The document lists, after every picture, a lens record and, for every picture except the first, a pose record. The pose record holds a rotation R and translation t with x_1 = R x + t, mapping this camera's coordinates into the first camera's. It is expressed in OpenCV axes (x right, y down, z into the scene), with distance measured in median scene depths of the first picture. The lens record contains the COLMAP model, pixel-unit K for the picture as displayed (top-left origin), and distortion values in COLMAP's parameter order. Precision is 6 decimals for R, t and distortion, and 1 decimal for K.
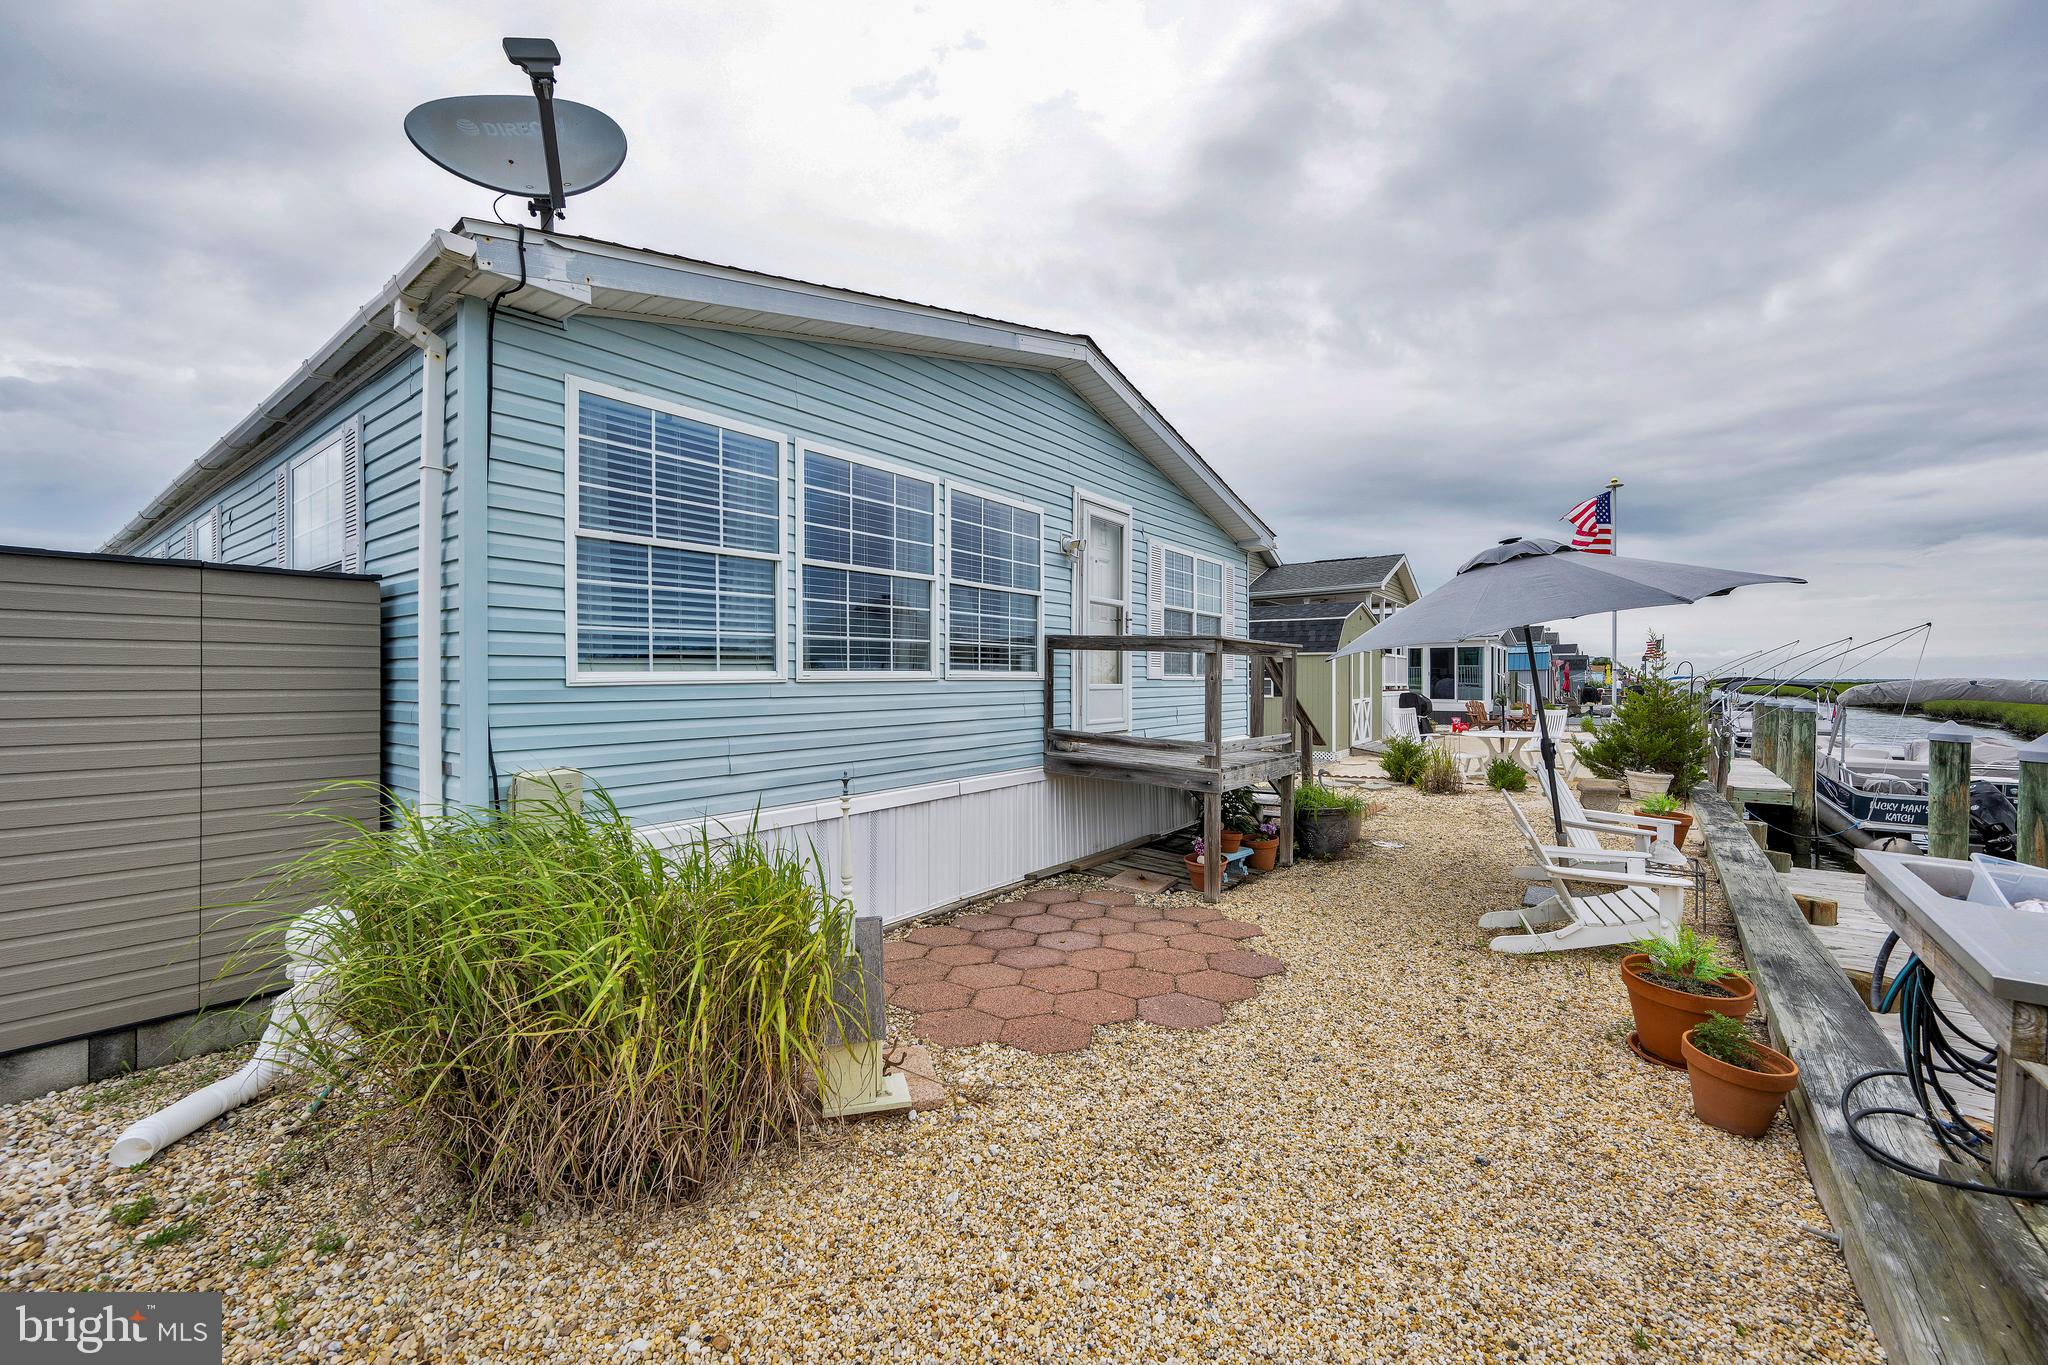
lens RADIAL K [[804.9, 0, 1022.8], [0, 804.9, 679.0], [0, 0, 1]] dist [0.000229, -0.000036]
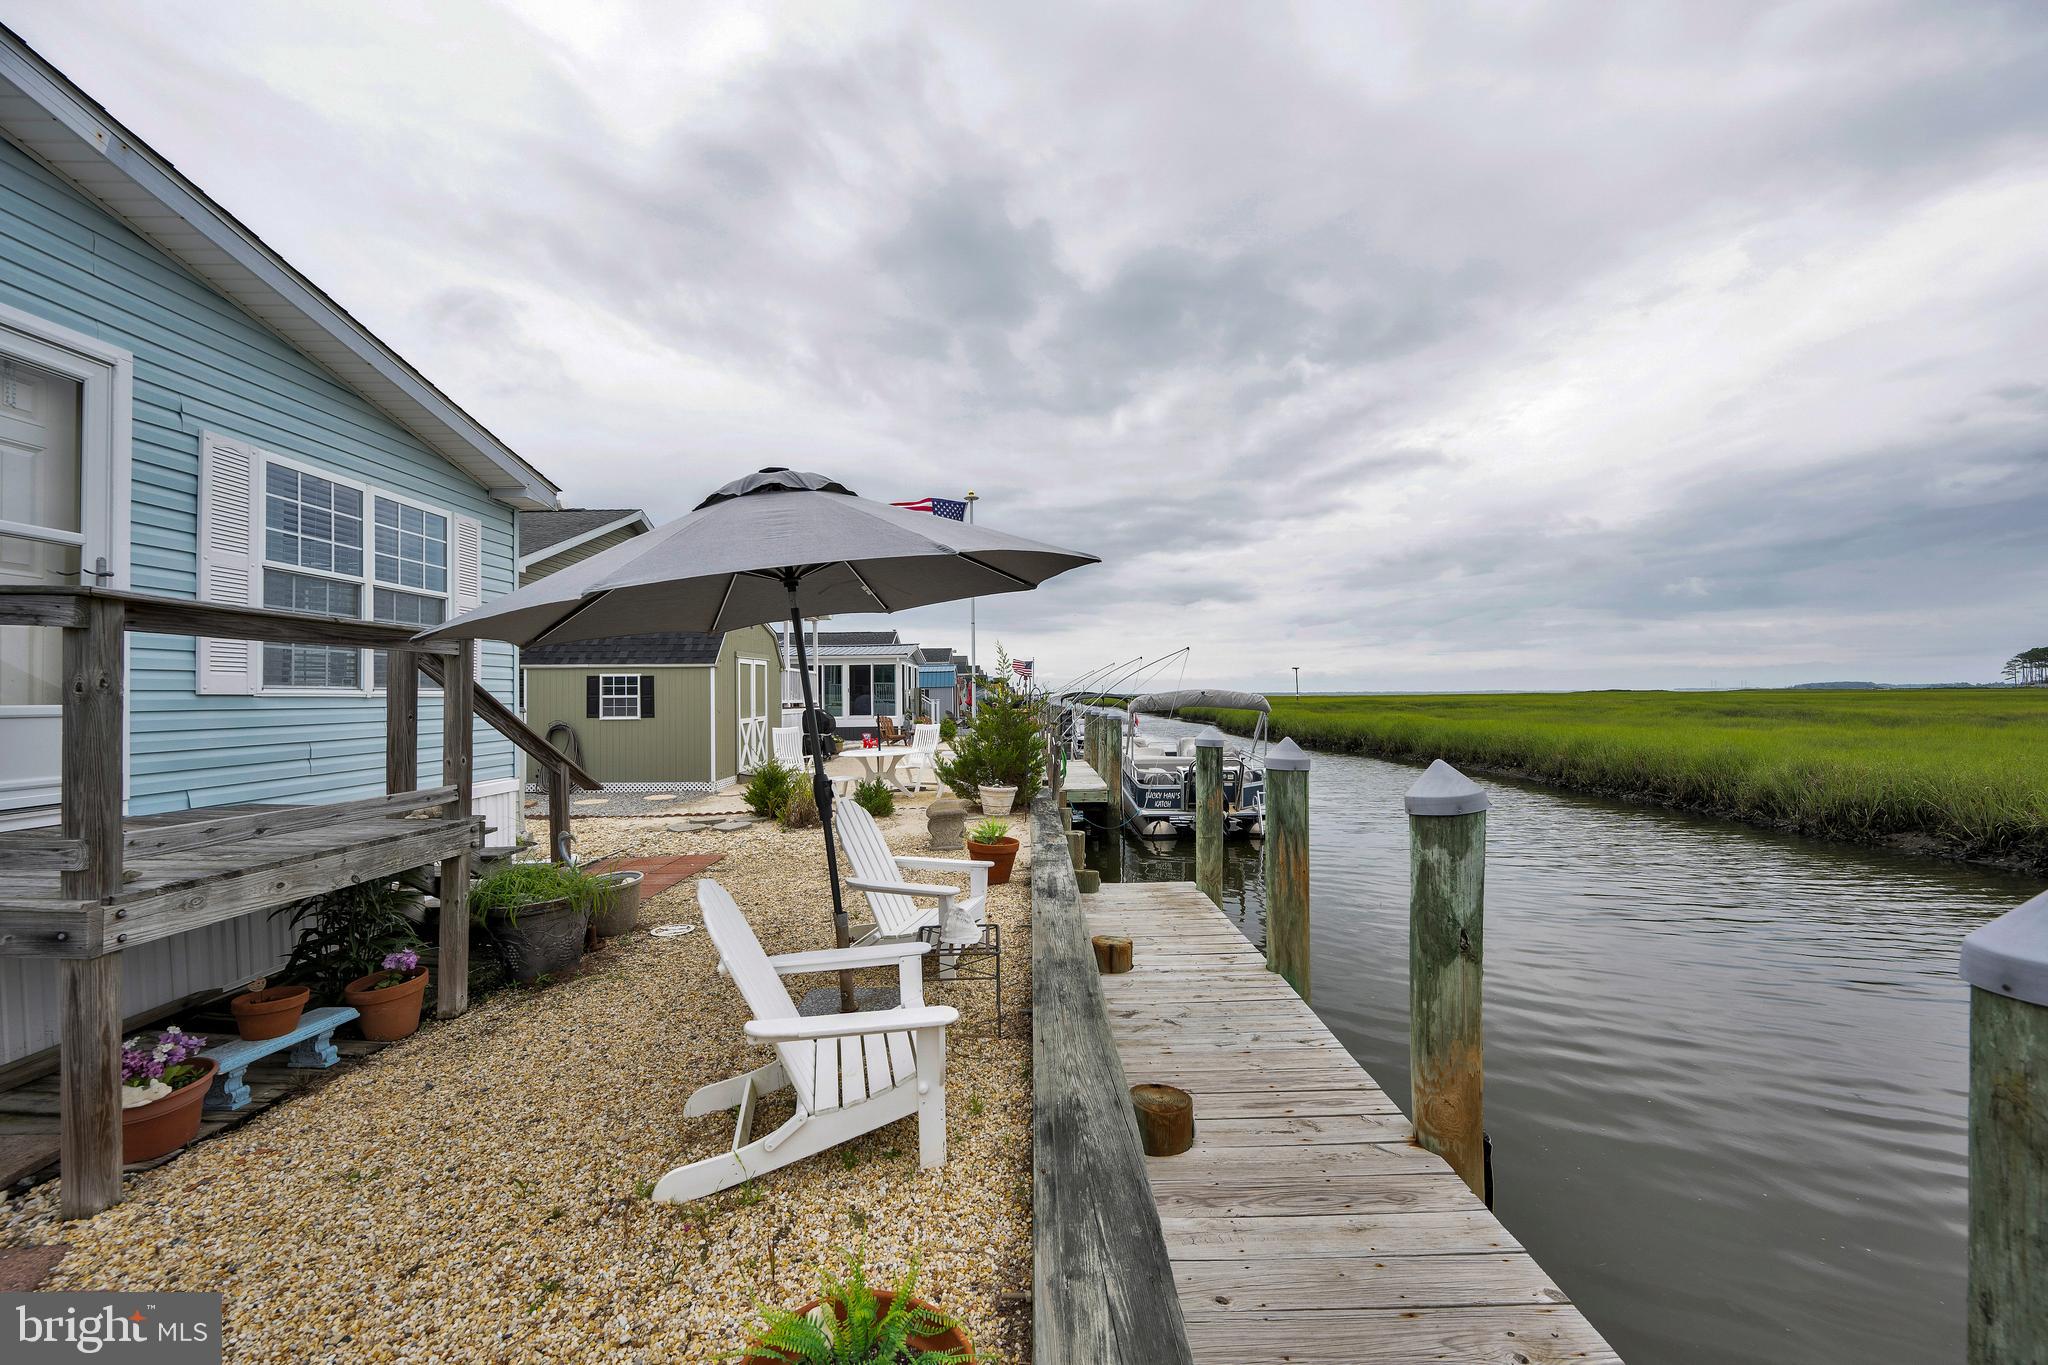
lens RADIAL K [[801.0, 0, 1019.8], [0, 801.0, 685.7], [0, 0, 1]] dist [-0.000747, 0.000085]
pose [[0.798162, -0.002912, 0.602436, 0.211869], [0.012518, 0.999853, -0.011752, 0.005657], [-0.602313, 0.016921, 0.798081, 0.203046]]
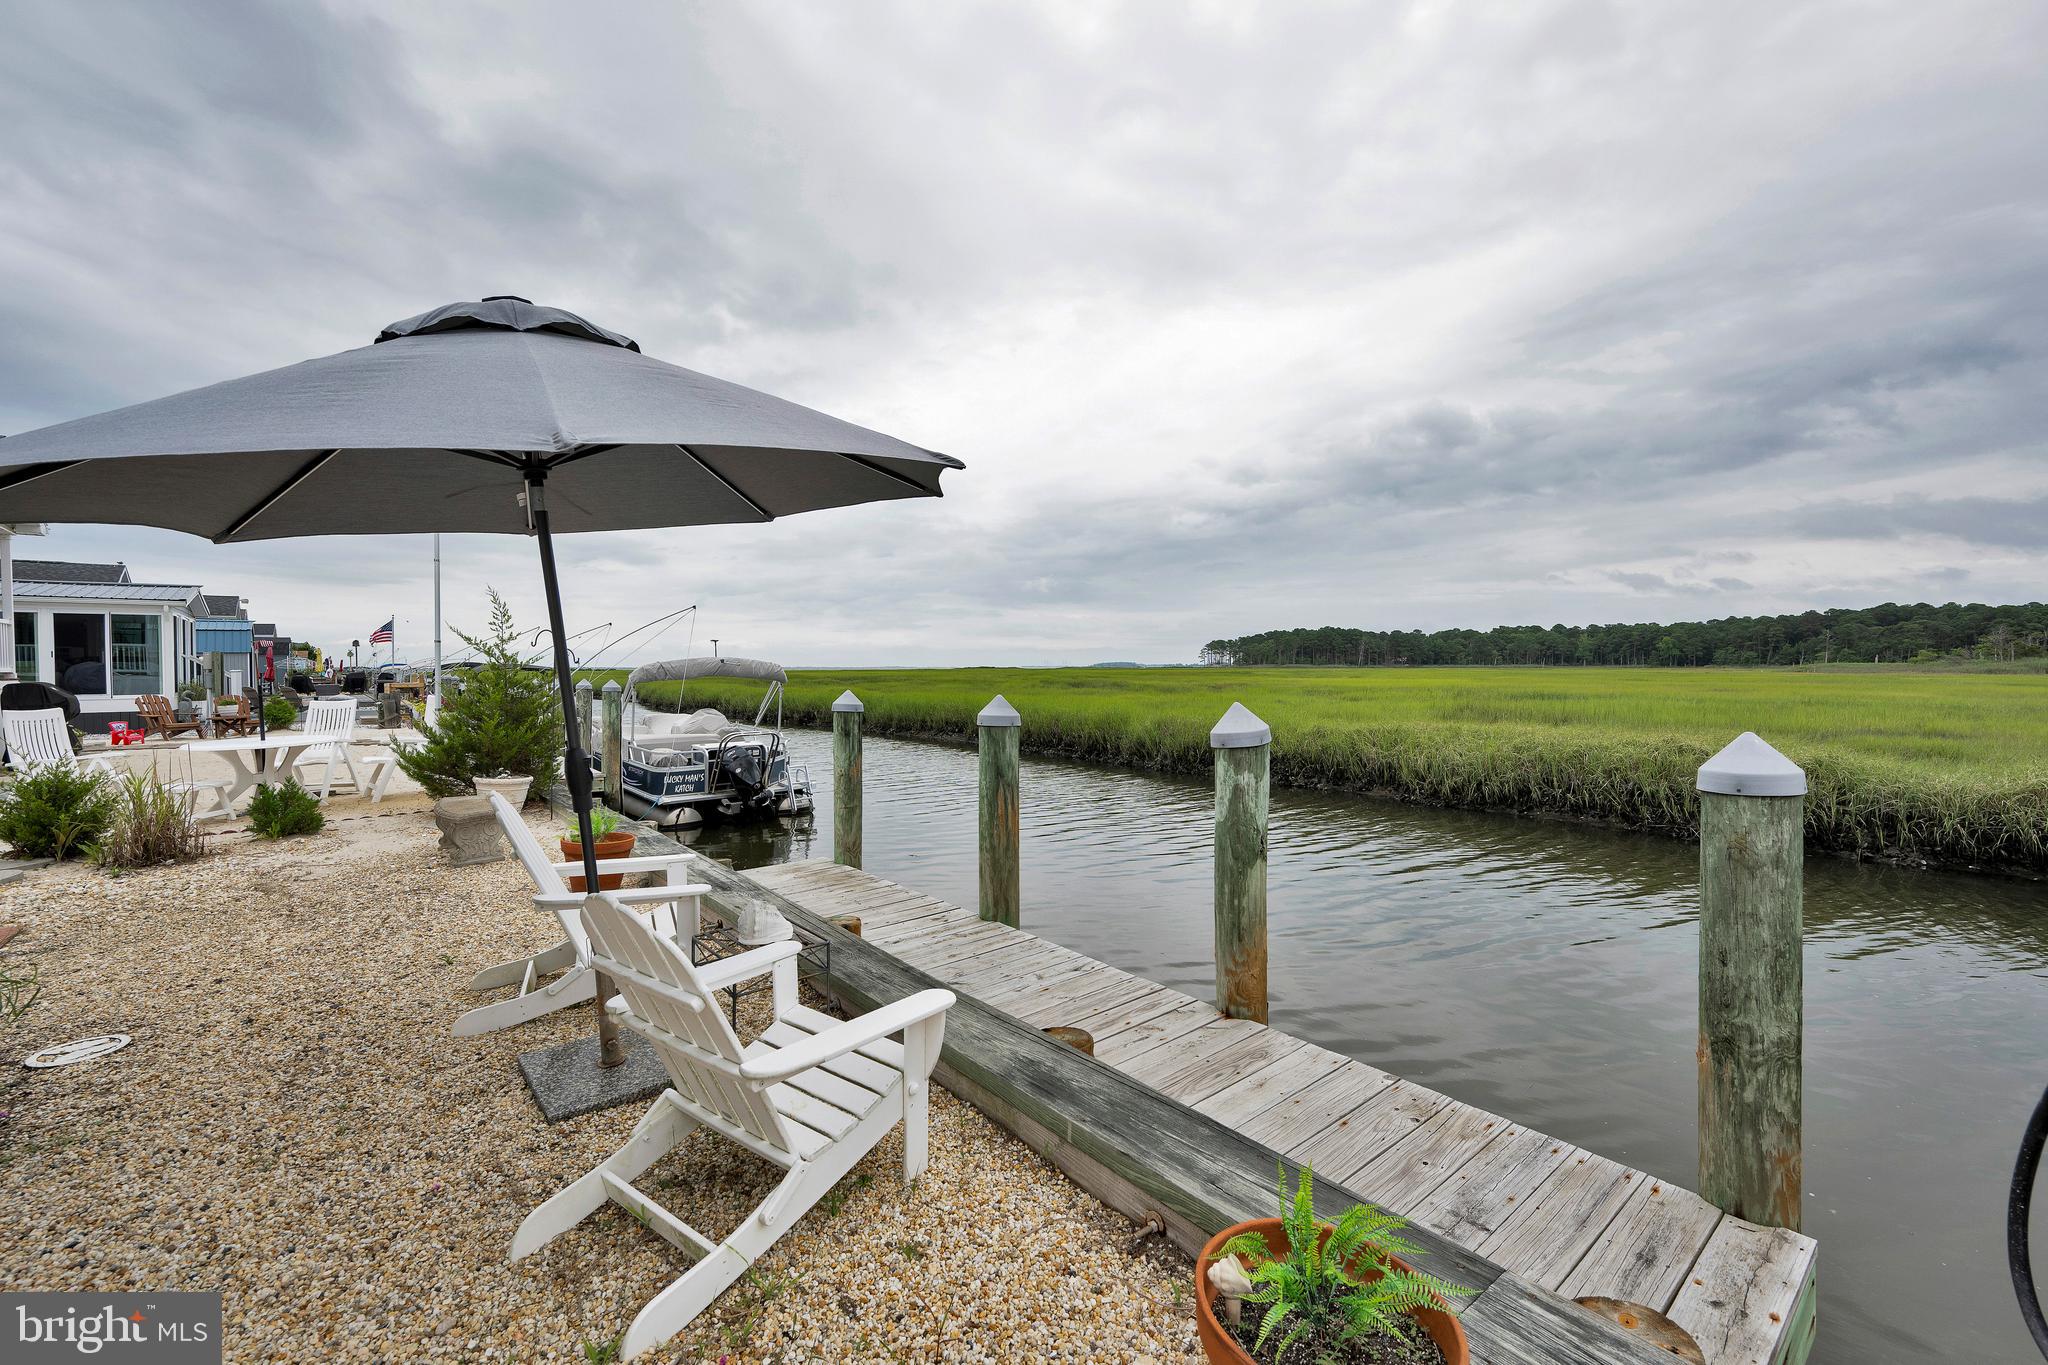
lens RADIAL K [[854.4, 0, 1021.0], [0, 854.4, 679.3], [0, 0, 1]] dist [0.001101, -0.000005]
pose [[0.237917, -0.017695, 0.971124, 0.120319], [0.004690, 0.999843, 0.017069, 0.013502], [-0.971274, 0.000493, 0.237963, 0.341882]]
